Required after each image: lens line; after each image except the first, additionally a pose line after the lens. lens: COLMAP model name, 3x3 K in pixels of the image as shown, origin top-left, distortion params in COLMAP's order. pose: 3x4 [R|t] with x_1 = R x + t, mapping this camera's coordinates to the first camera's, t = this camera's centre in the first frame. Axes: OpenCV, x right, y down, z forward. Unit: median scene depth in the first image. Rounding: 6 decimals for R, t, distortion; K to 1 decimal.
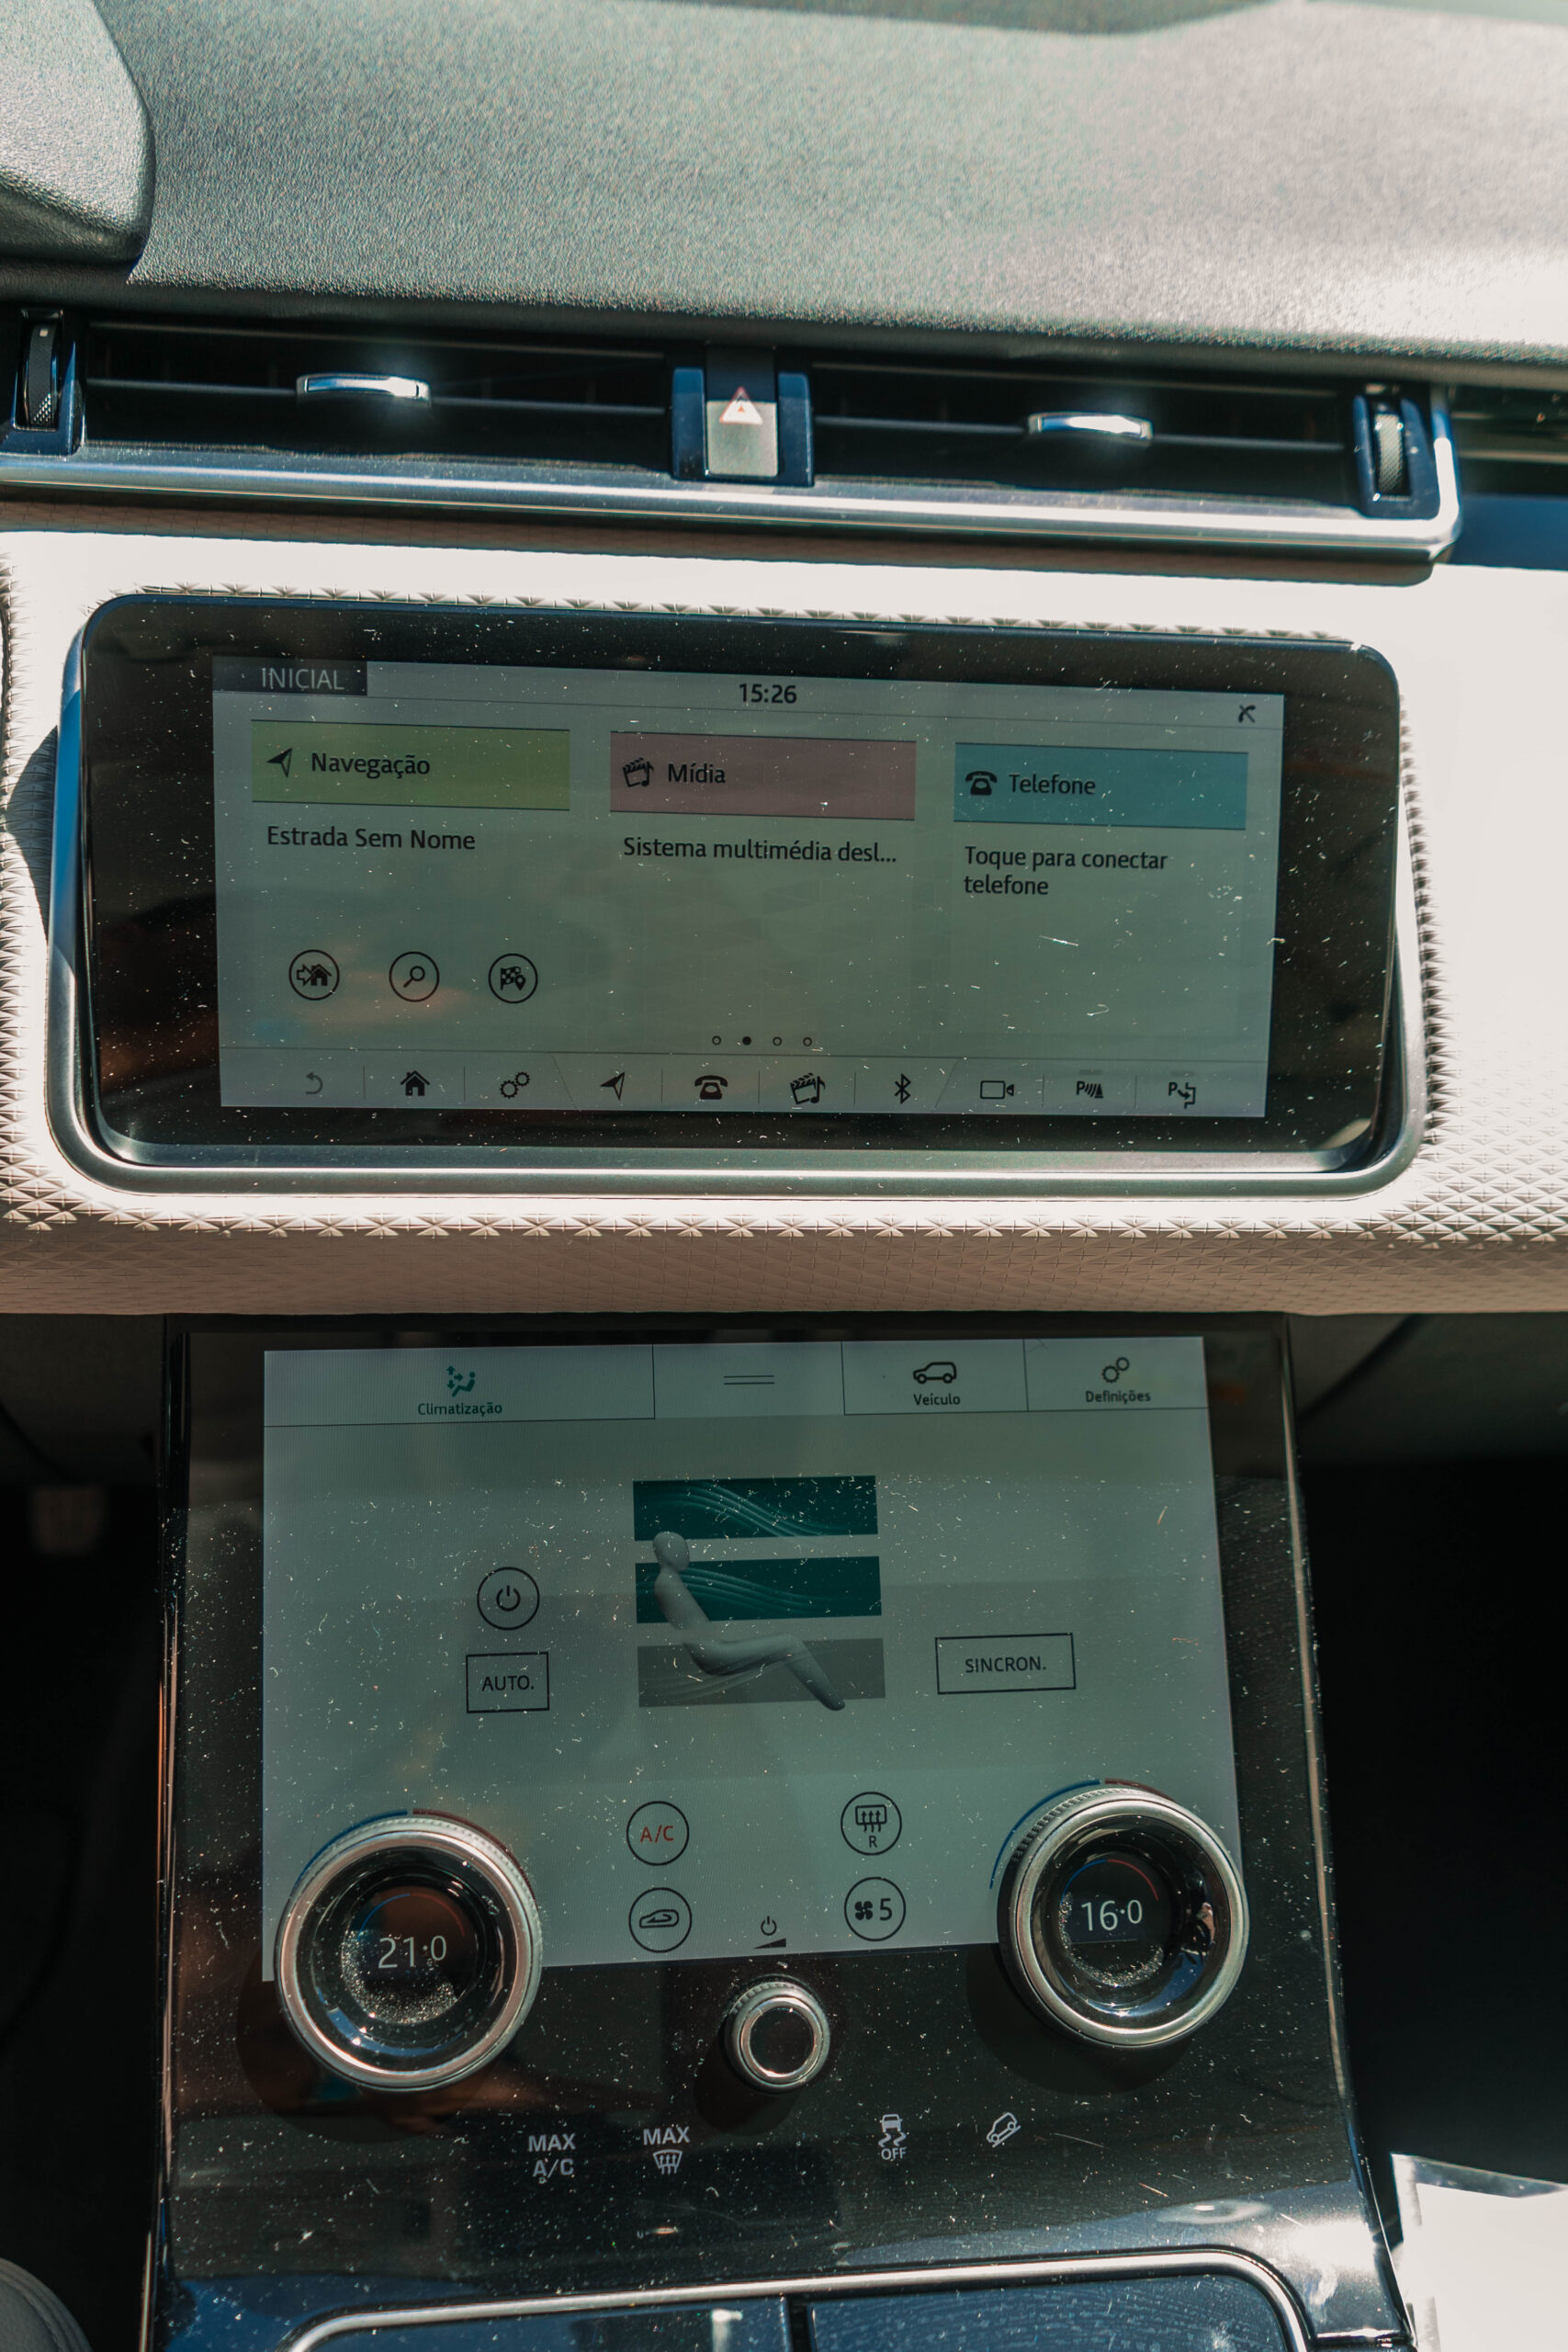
lens RADIAL K [[2057.3, 0, 740.2], [0, 2057.3, 1332.9], [0, 0, 1]] dist [-0.004453, -0.006782]
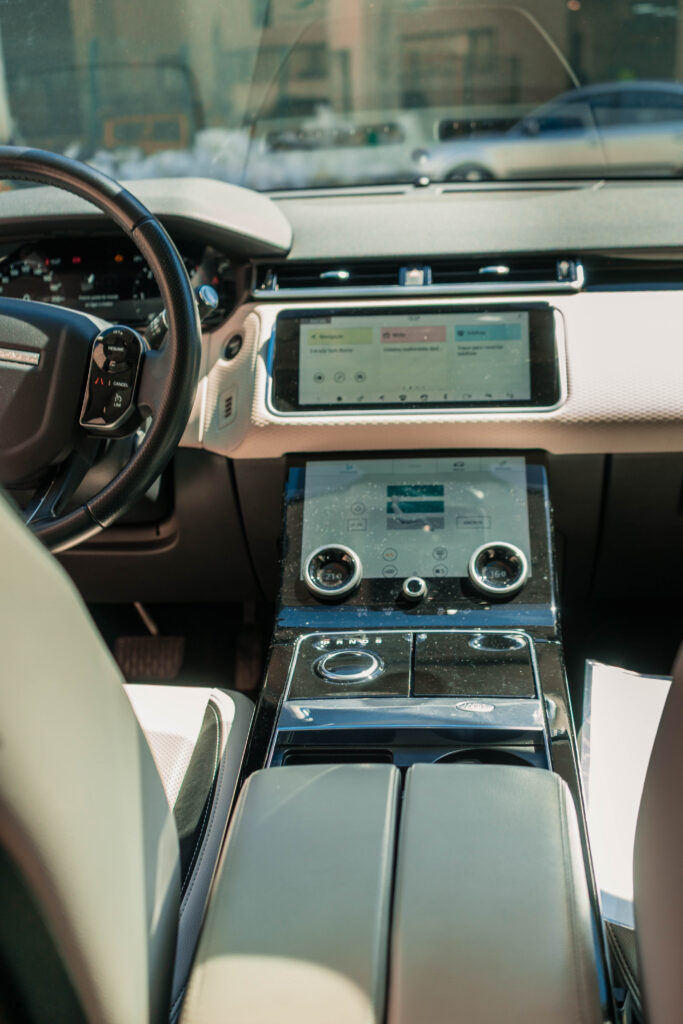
lens RADIAL K [[1198.8, 0, 344.1], [0, 1198.8, 512.6], [0, 0, 1]] dist [-0.020329, 0.000000]
pose [[0.975813, -0.051946, -0.212347, 0.407641], [-0.025652, 0.937439, -0.347203, 1.040788], [0.217098, 0.344252, 0.913432, -1.365873]]
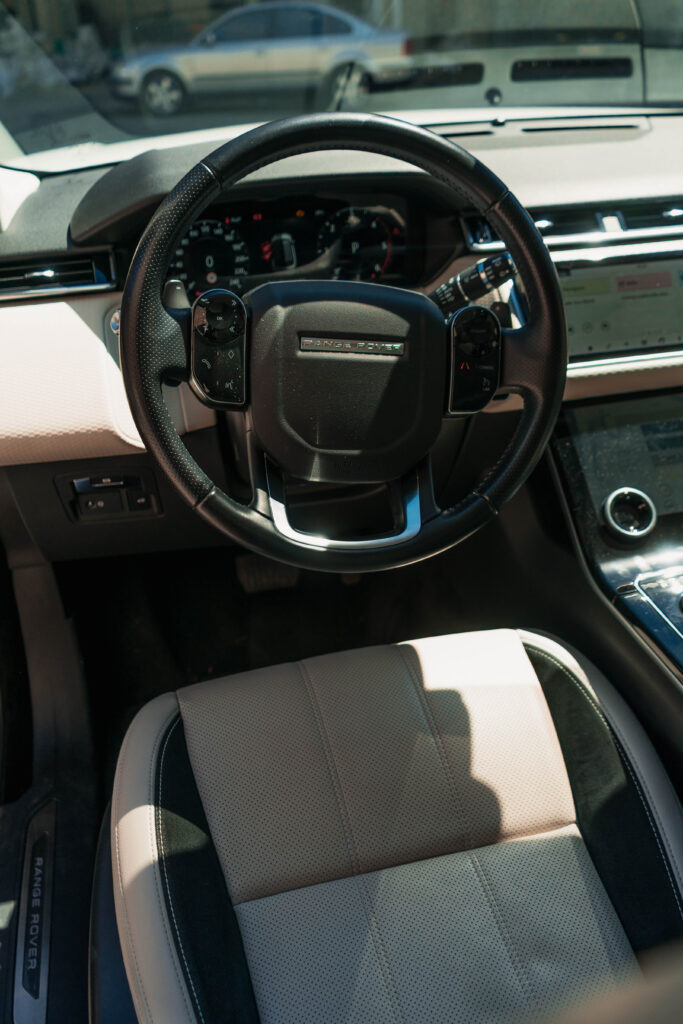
lens RADIAL K [[891.0, 0, 338.7], [0, 891.0, 505.5], [0, 0, 1]] dist [-0.018141, 0.006971]
pose [[0.987223, -0.153148, 0.044011, -0.895746], [0.158300, 0.974189, -0.160926, 0.492391], [-0.018230, 0.165837, 0.985985, -1.042447]]
